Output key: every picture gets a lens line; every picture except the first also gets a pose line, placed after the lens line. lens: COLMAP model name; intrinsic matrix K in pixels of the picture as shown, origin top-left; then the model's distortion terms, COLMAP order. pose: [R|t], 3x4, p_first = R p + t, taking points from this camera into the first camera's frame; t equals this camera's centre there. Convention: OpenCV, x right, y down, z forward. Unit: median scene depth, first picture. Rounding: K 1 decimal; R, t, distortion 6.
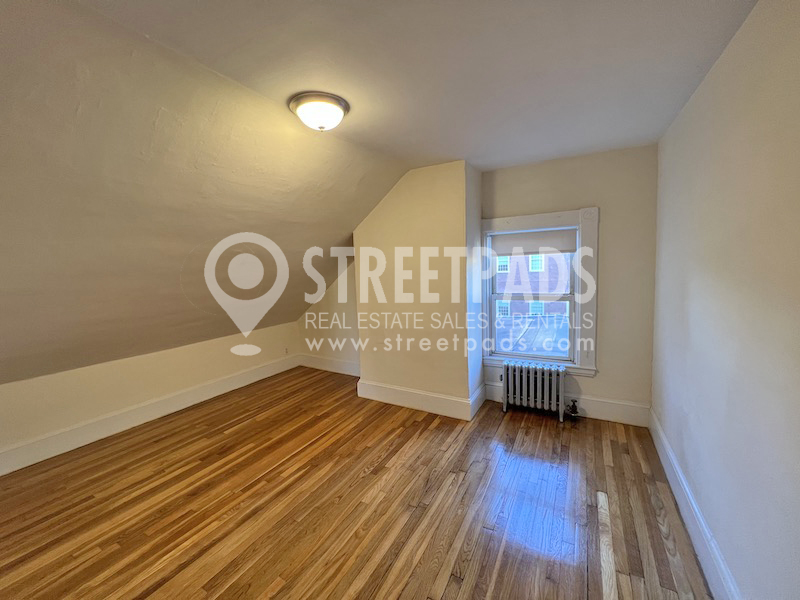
lens RADIAL K [[320.1, 0, 397.6], [0, 320.1, 298.8], [0, 0, 1]] dist [0.000850, -0.000619]
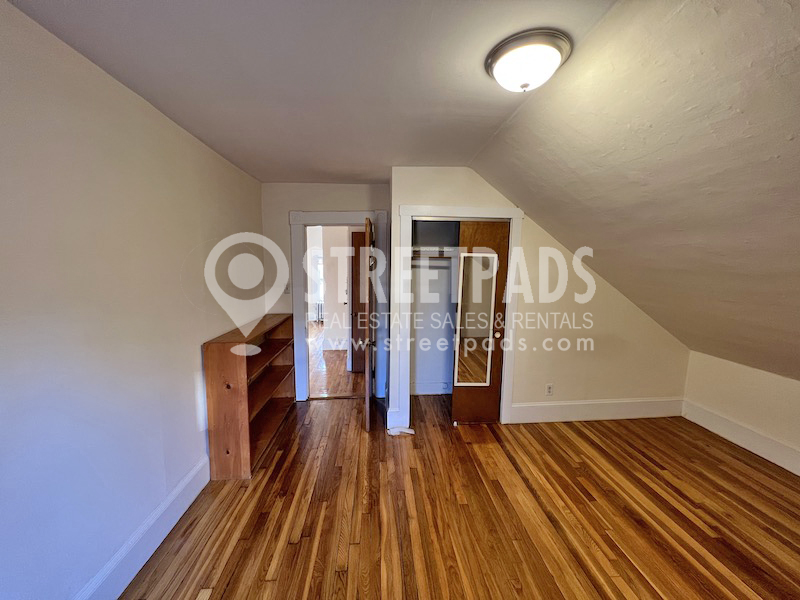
lens RADIAL K [[320.1, 0, 395.6], [0, 320.1, 298.7], [0, 0, 1]] dist [0.000850, -0.000619]
pose [[-0.834878, 0.089627, -0.543089, 0.324136], [-0.032298, 0.976978, 0.210883, -0.143125], [0.549486, 0.193602, -0.812763, 1.091510]]
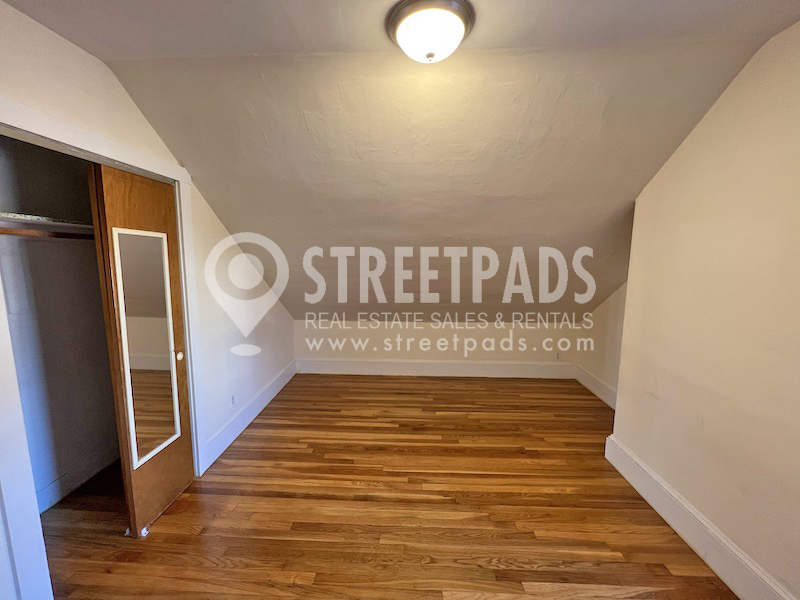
lens RADIAL K [[320.1, 0, 397.9], [0, 320.1, 298.6], [0, 0, 1]] dist [0.000850, -0.000619]
pose [[0.461911, 0.155326, -0.873219, 0.293861], [-0.108203, 0.987060, 0.118340, -0.066022], [0.880301, 0.039822, 0.472741, 0.451909]]
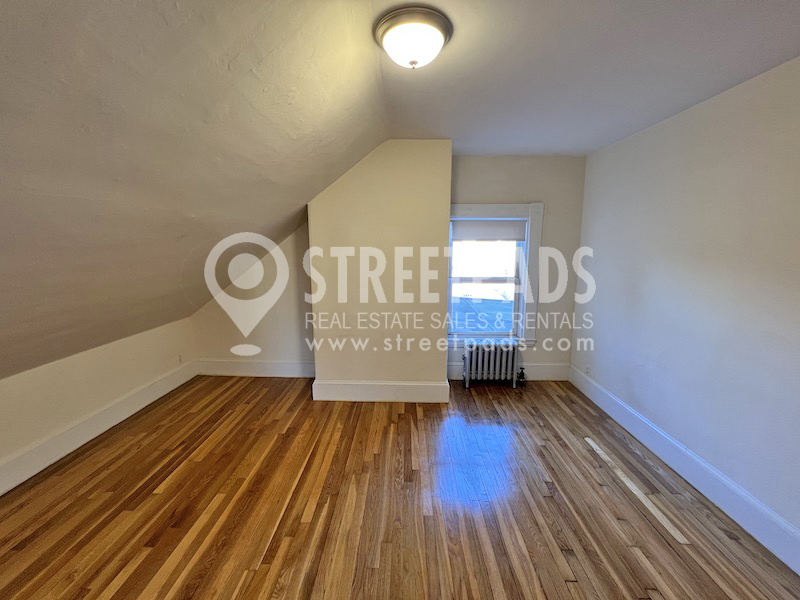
lens RADIAL K [[320.1, 0, 397.4], [0, 320.1, 298.6], [0, 0, 1]] dist [0.000850, -0.000619]
pose [[0.878867, -0.041179, 0.475286, -0.468201], [0.016702, 0.998313, 0.055608, -0.011462], [-0.476774, -0.040934, 0.878072, 0.232486]]
